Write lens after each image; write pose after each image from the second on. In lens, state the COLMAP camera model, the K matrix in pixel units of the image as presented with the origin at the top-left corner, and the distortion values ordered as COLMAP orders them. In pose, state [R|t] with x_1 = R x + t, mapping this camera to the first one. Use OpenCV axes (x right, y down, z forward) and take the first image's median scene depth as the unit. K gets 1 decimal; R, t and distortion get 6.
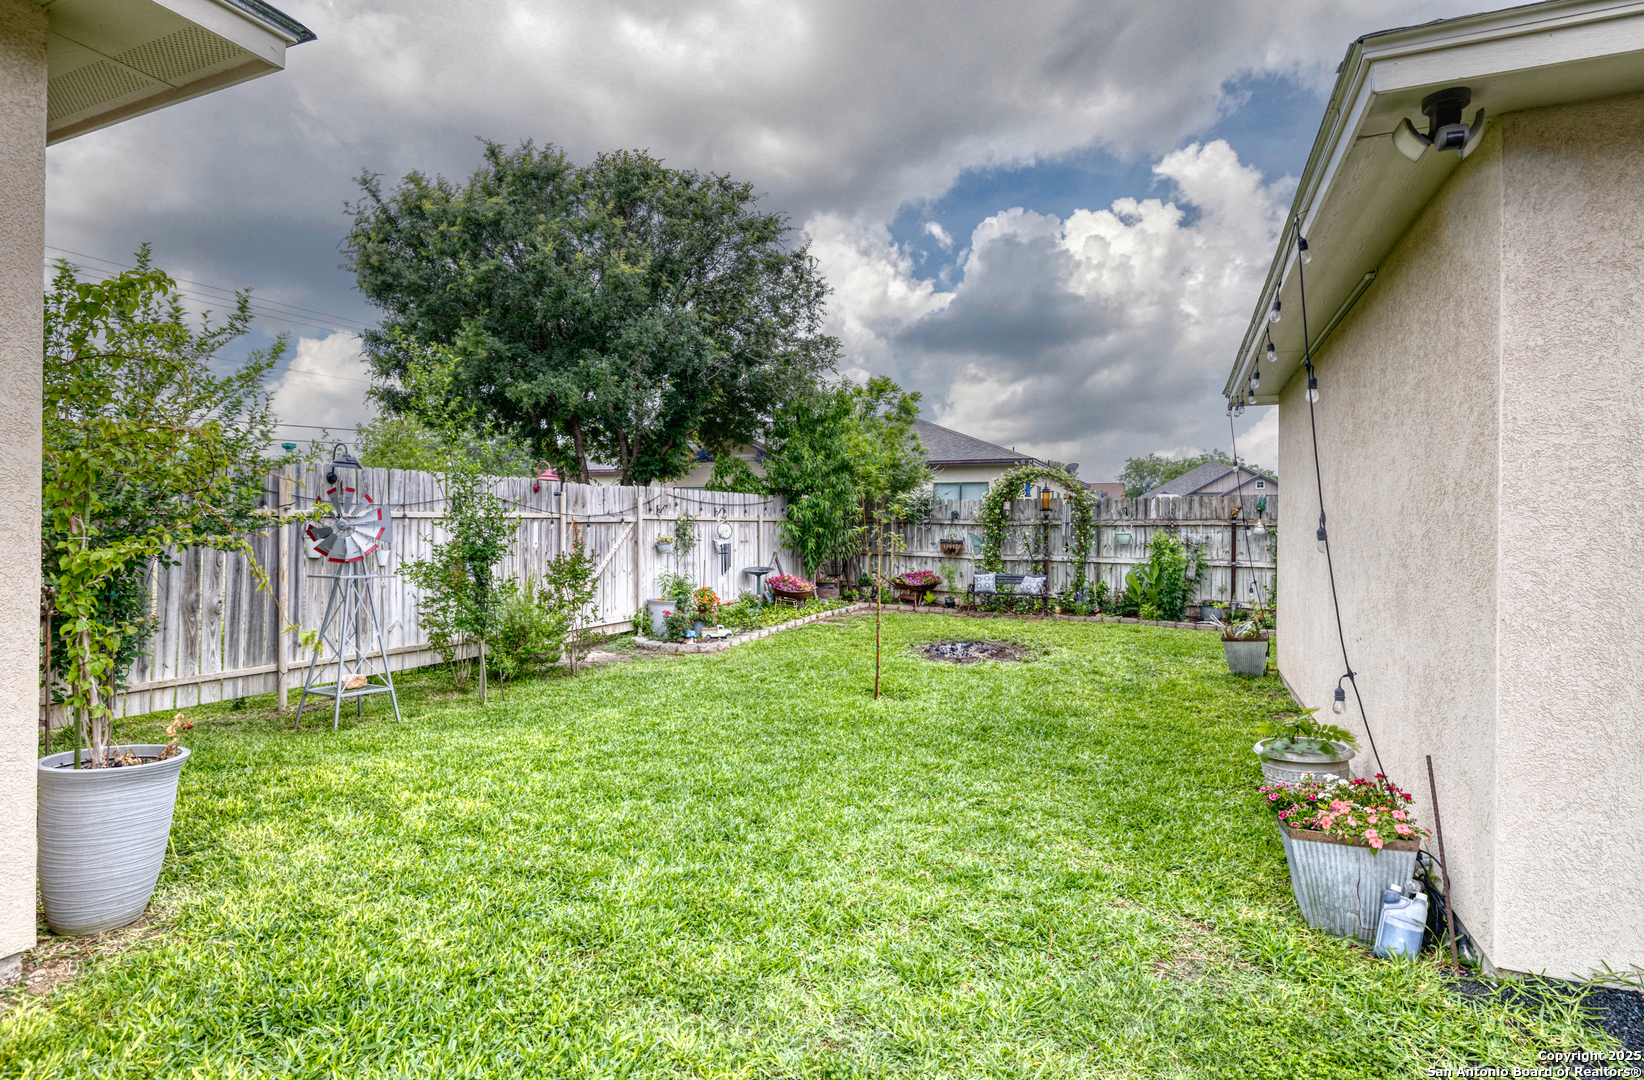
lens RADIAL K [[807.4, 0, 829.1], [0, 807.4, 527.9], [0, 0, 1]] dist [-0.003725, -0.000049]
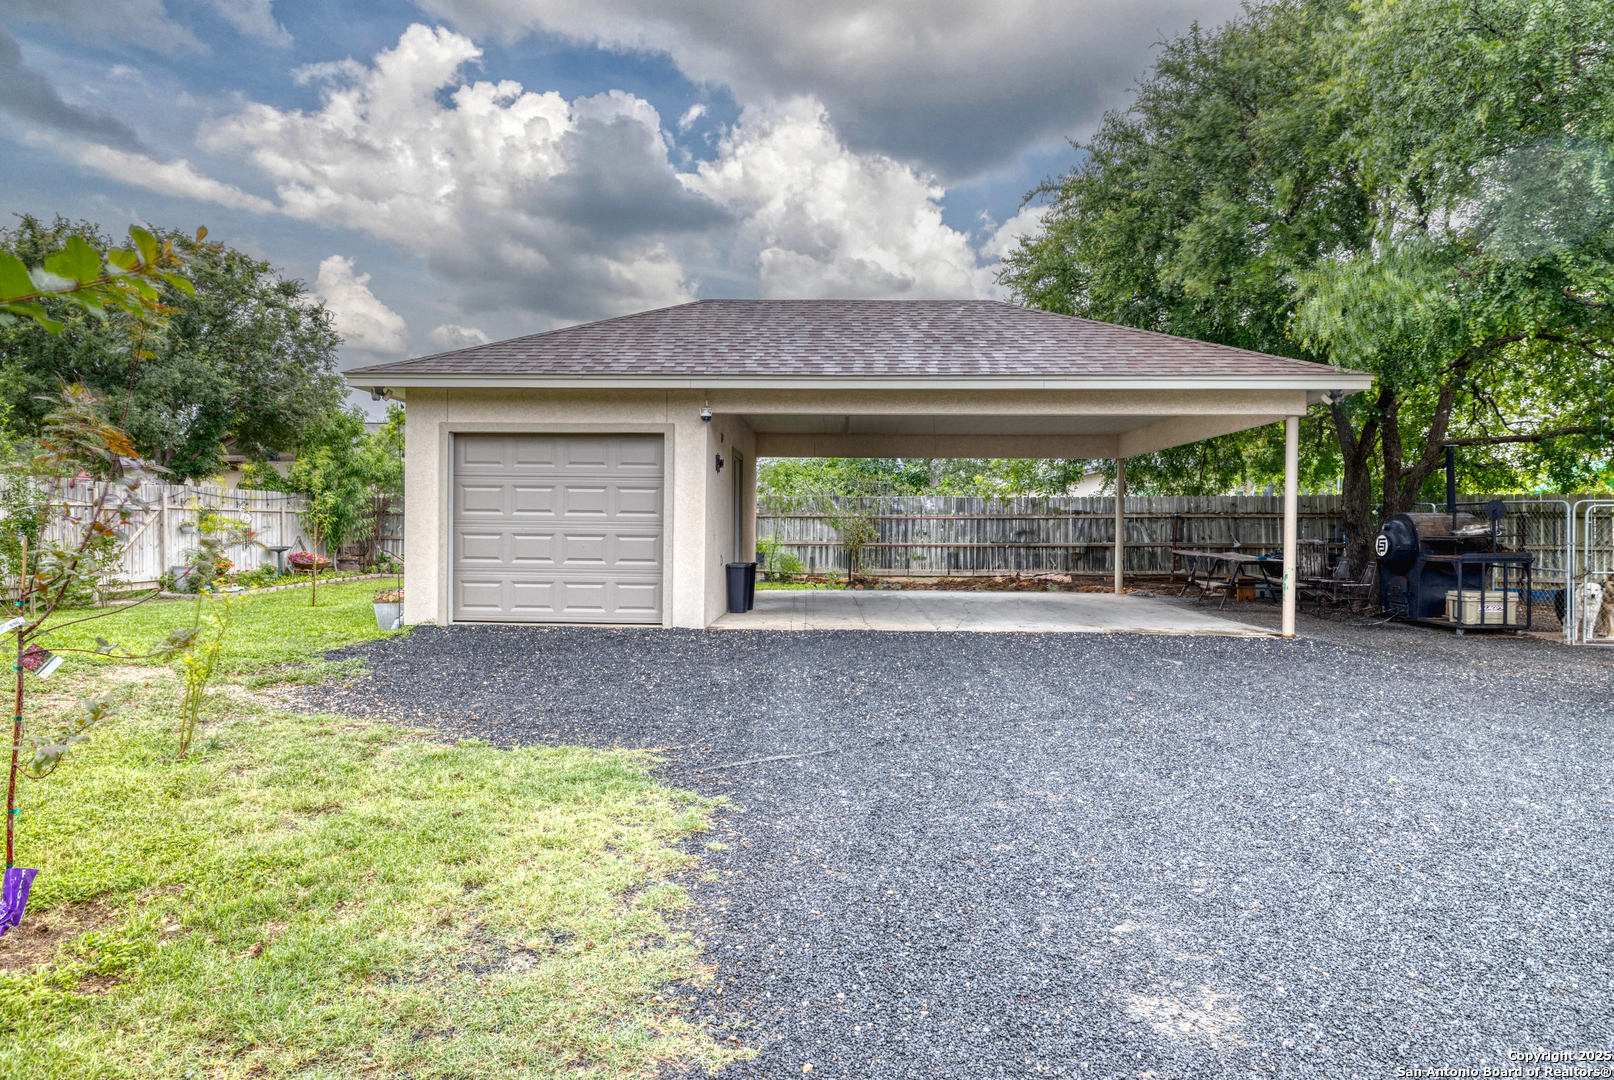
lens RADIAL K [[831.2, 0, 797.8], [0, 831.2, 545.6], [0, 0, 1]] dist [-0.001317, -0.000626]
pose [[0.932162, -0.007196, 0.361970, 0.249854], [-0.000125, 0.999796, 0.020198, 0.022840], [-0.362042, -0.018873, 0.931971, -0.691859]]
